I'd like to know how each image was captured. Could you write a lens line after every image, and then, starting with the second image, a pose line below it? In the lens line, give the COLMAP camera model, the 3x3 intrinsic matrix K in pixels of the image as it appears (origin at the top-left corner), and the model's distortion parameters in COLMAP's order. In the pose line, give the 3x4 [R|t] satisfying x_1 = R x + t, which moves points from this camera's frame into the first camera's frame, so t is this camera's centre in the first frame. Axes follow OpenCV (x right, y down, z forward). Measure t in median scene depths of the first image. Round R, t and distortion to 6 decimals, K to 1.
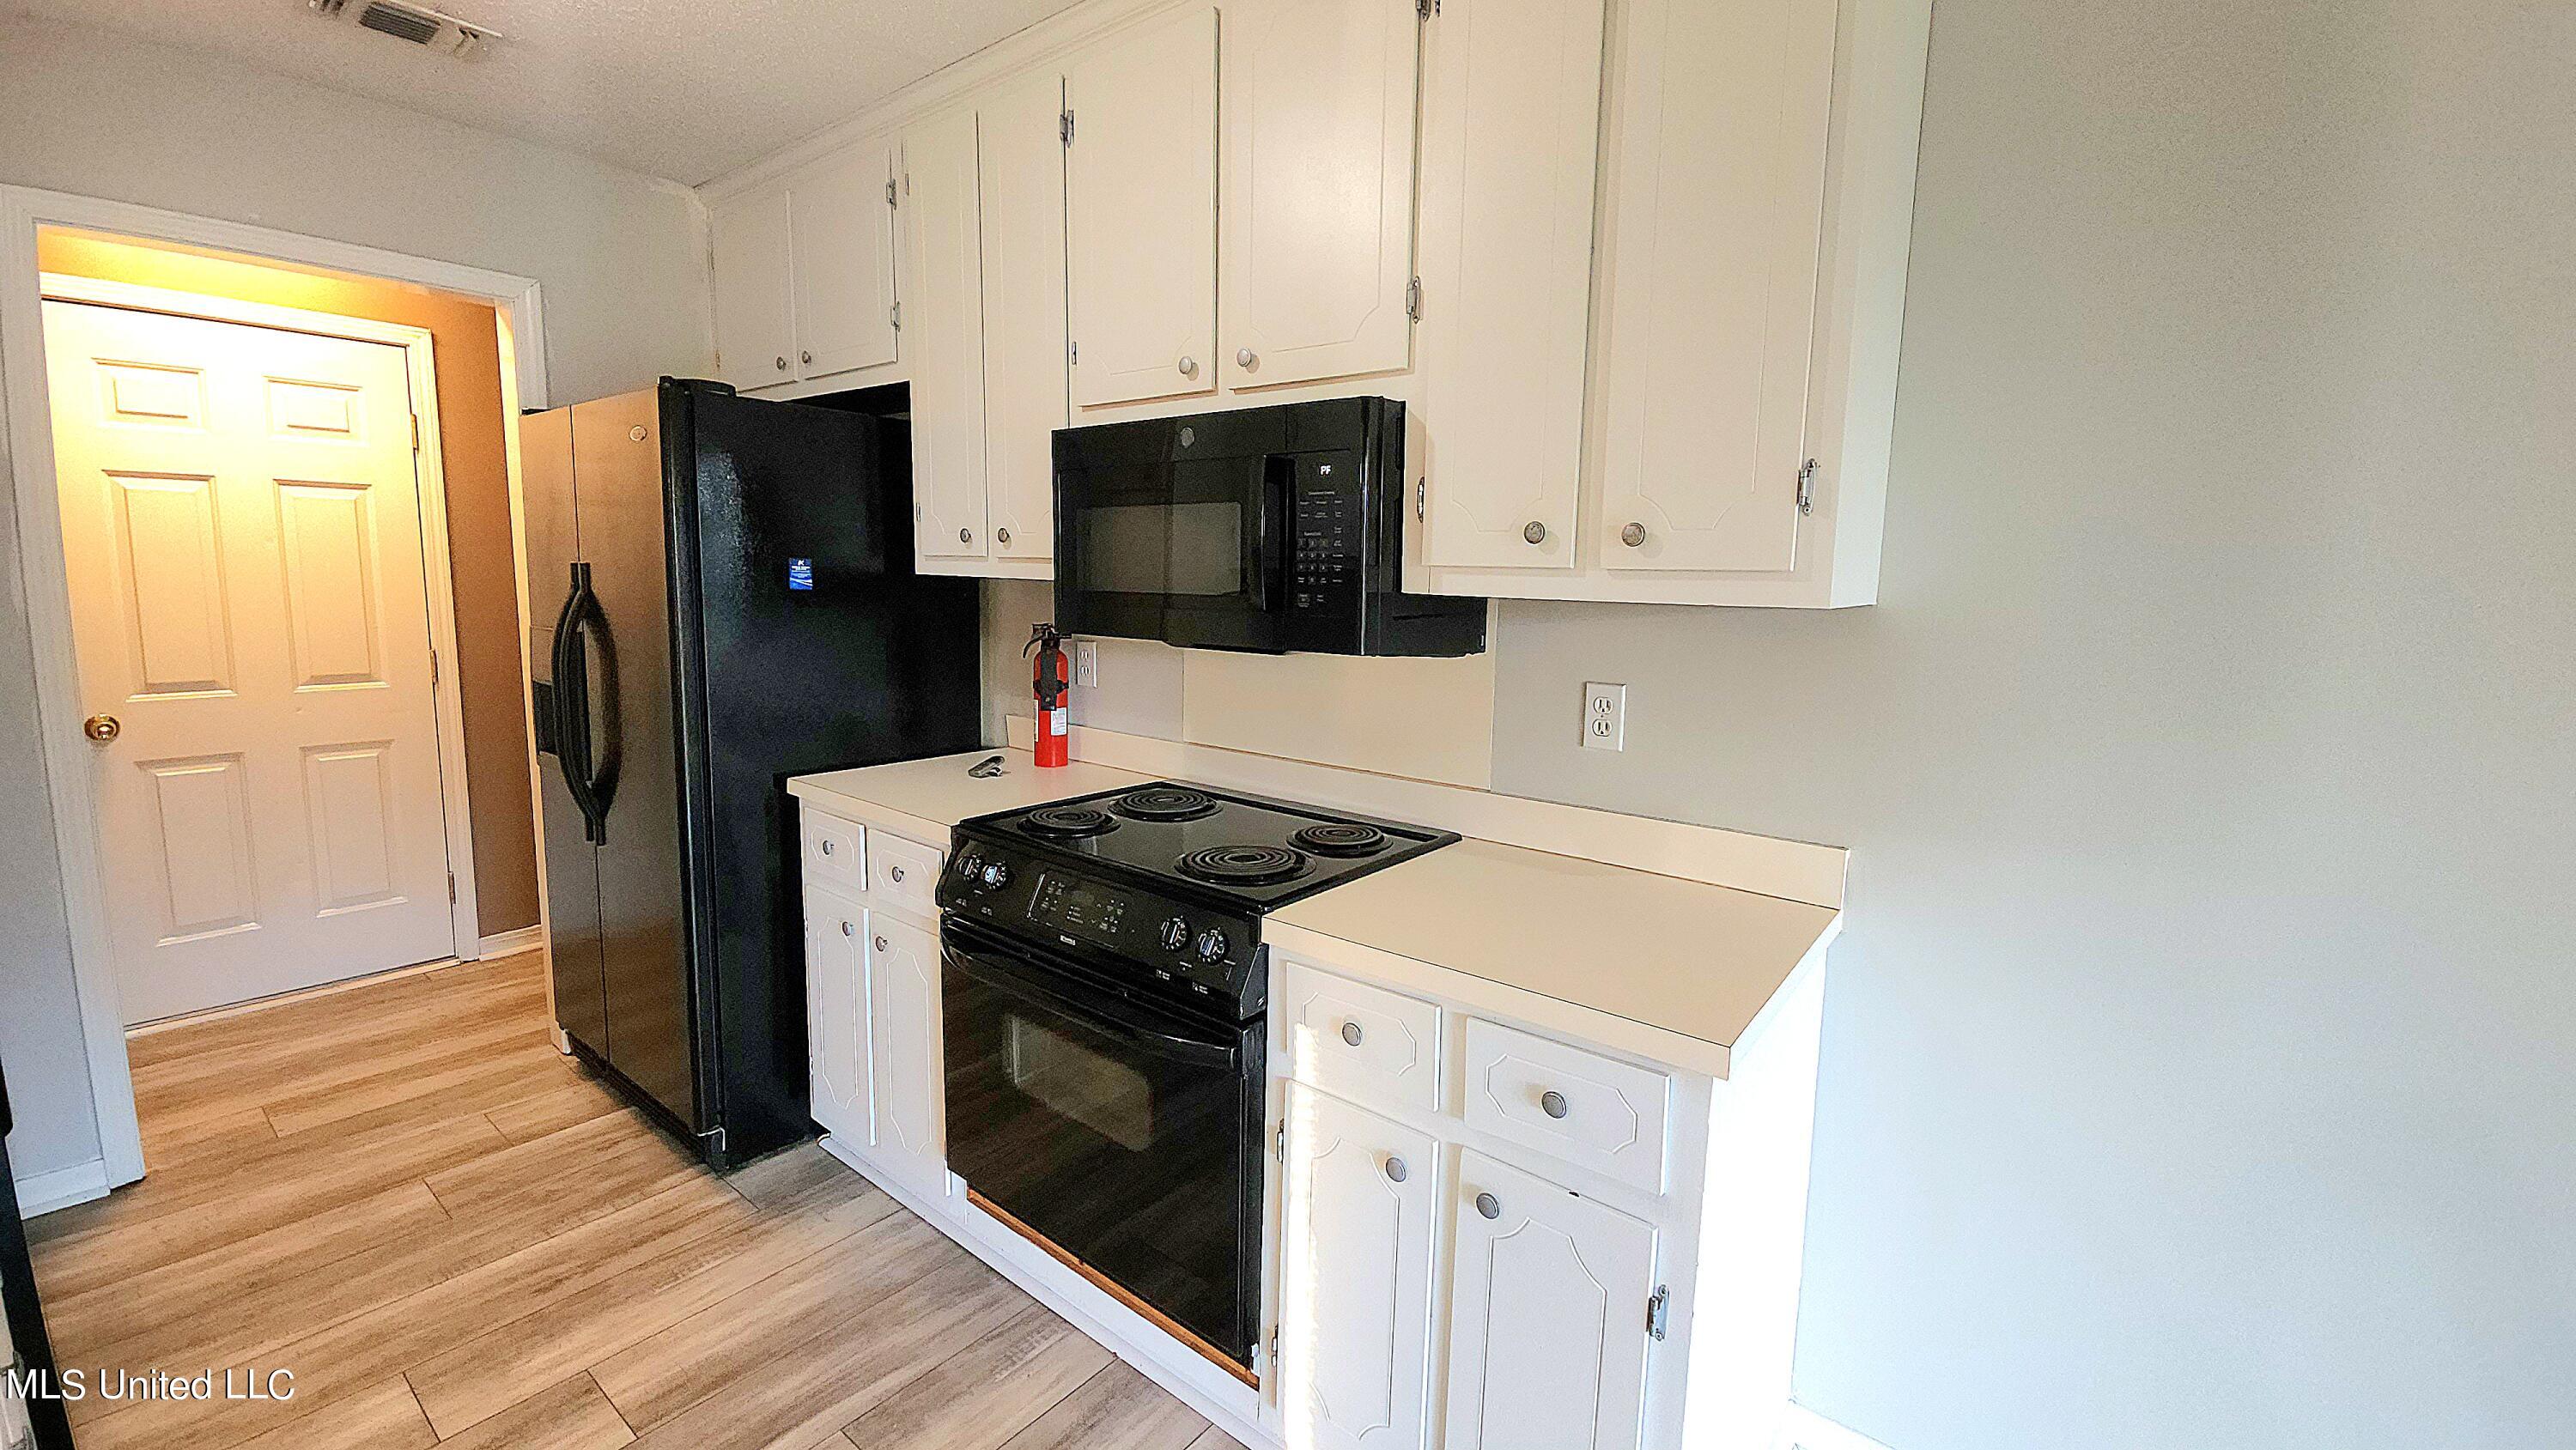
lens RADIAL K [[1005.1, 0, 1287.5], [0, 1005.1, 711.8], [0, 0, 1]] dist [-0.000339, -0.000068]
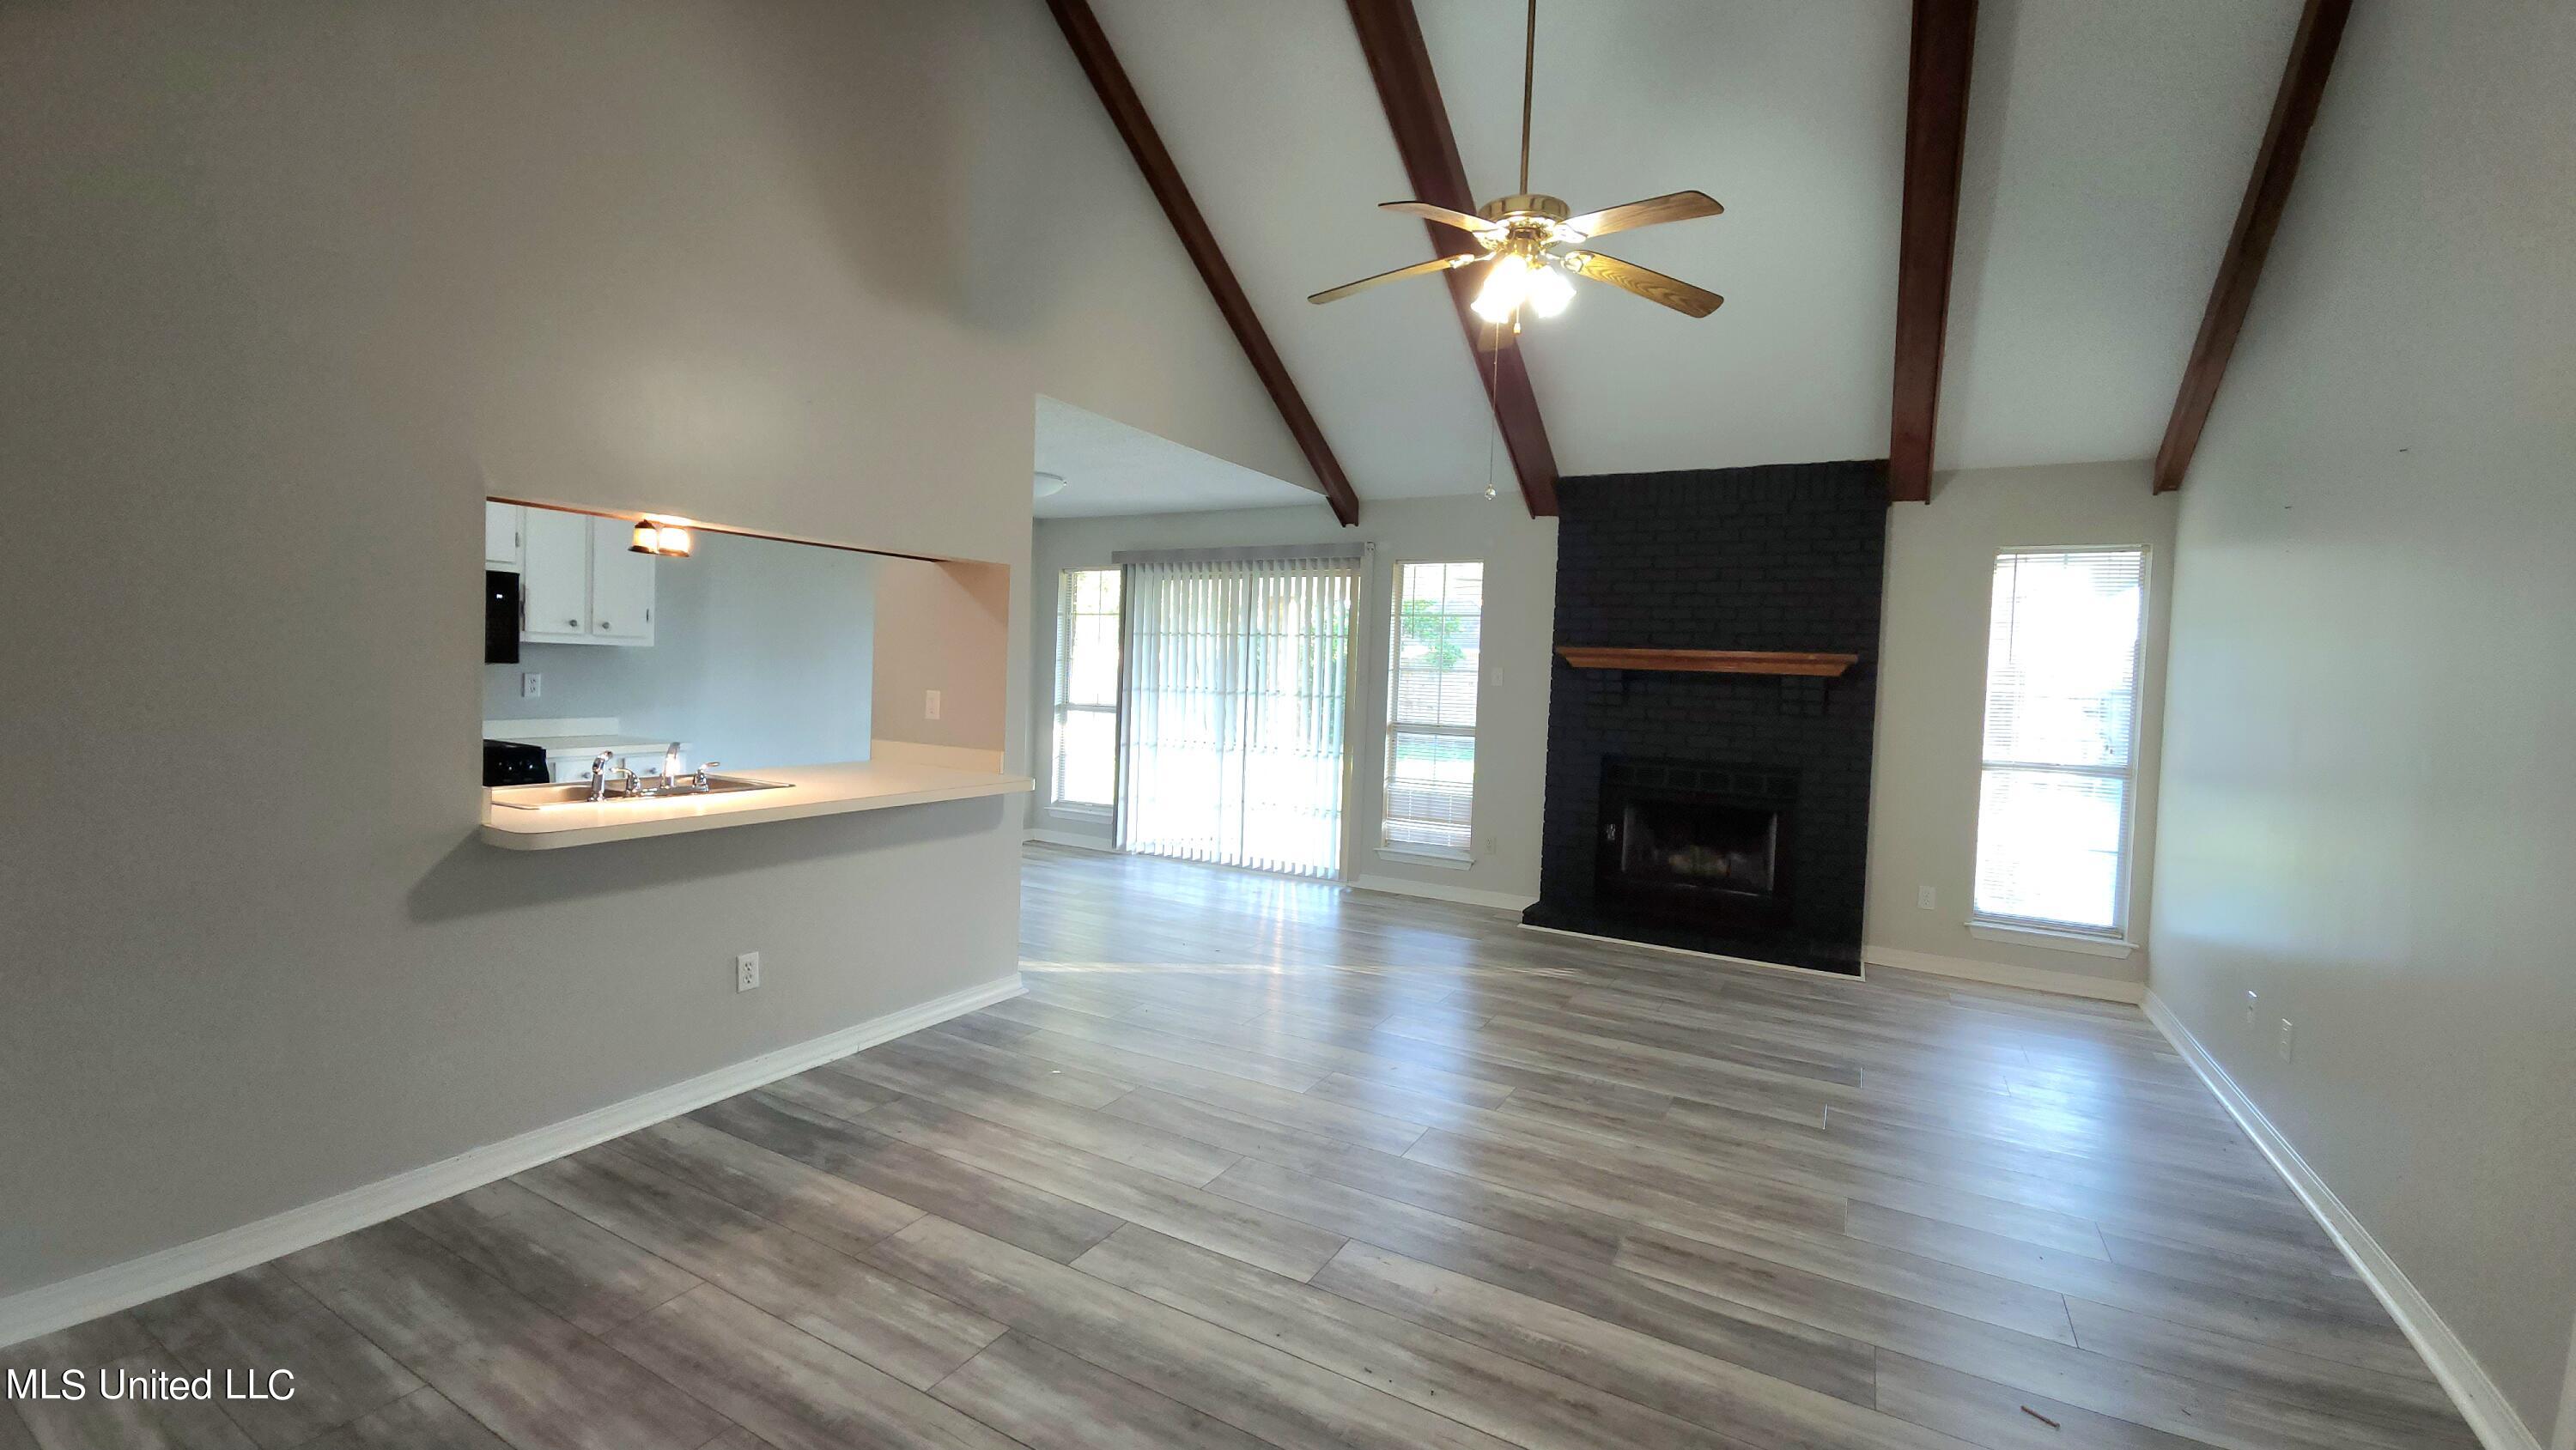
lens RADIAL K [[1054.9, 0, 1290.7], [0, 1054.9, 702.8], [0, 0, 1]] dist [0.000385, 0.000001]
pose [[-0.147611, -0.064619, 0.986932, -2.414748], [0.083533, 0.993483, 0.077542, 0.002330], [-0.985512, 0.093888, -0.141252, -0.526010]]
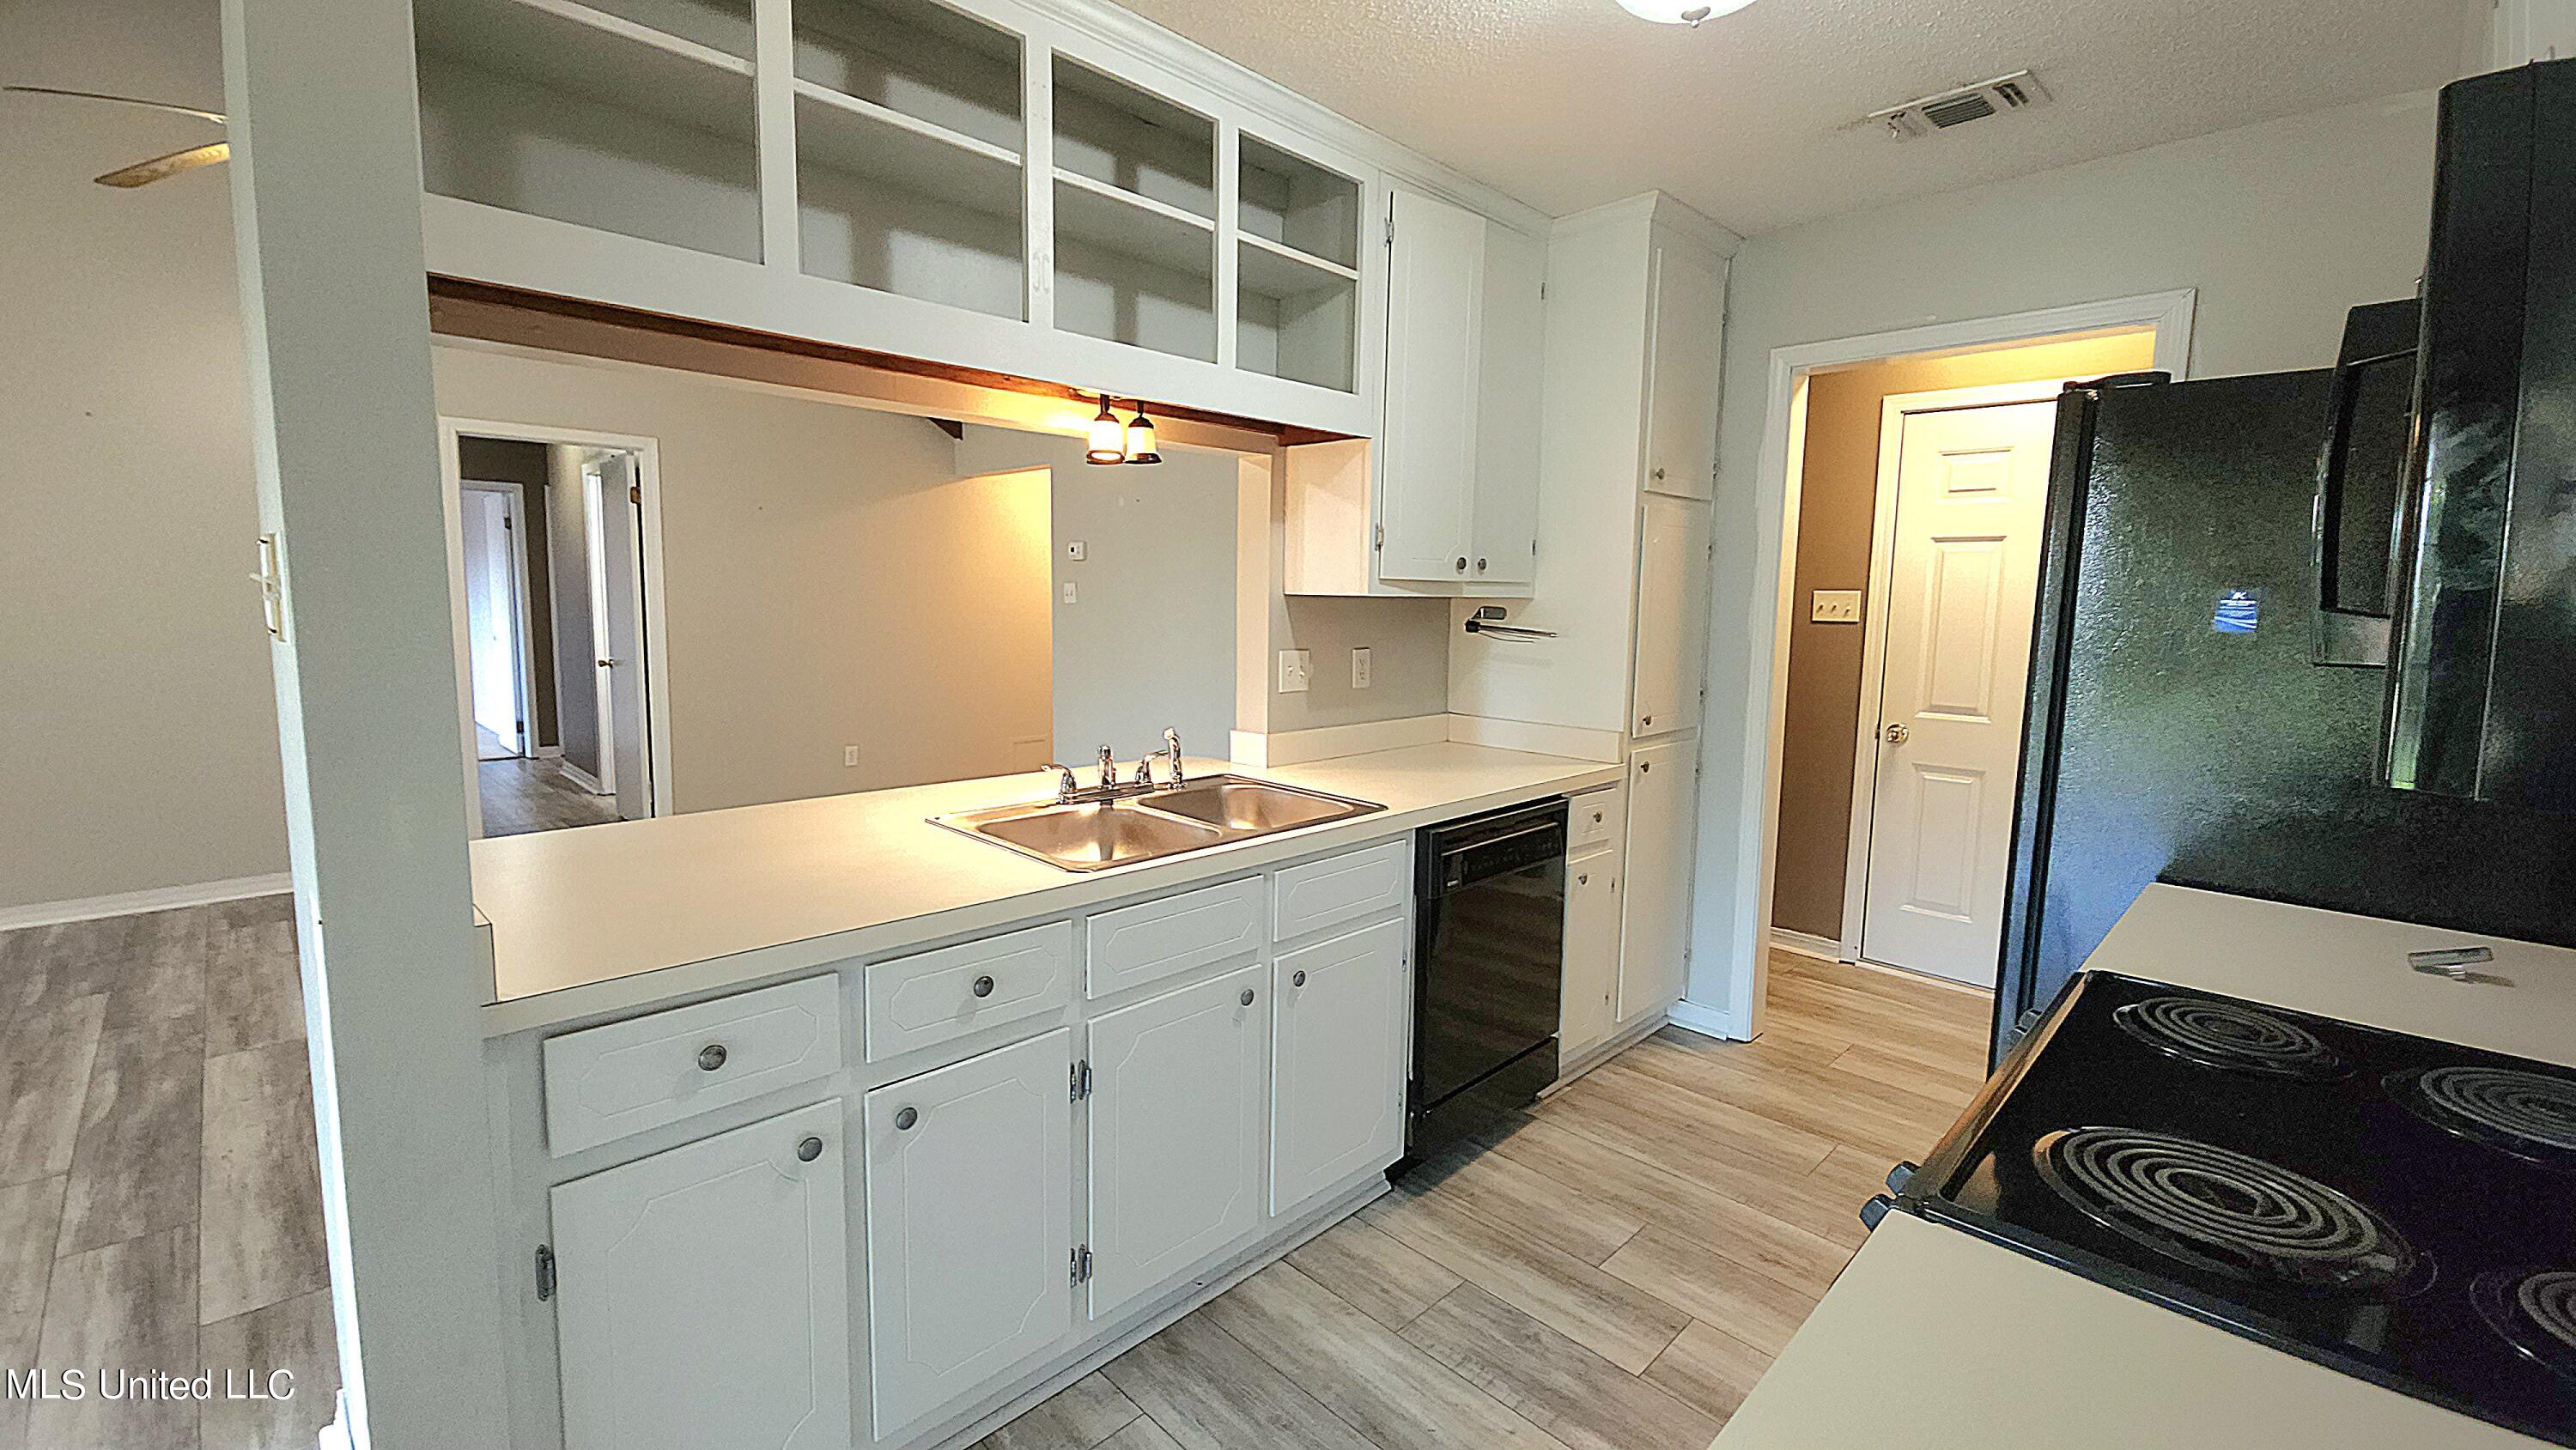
lens RADIAL K [[1054.9, 0, 1290.7], [0, 1054.9, 702.8], [0, 0, 1]] dist [0.000385, 0.000001]
pose [[-0.123667, 0.074644, -0.989512, 0.421790], [-0.139007, 0.986032, 0.091754, -0.059429], [0.982539, 0.148896, -0.111563, 0.526459]]
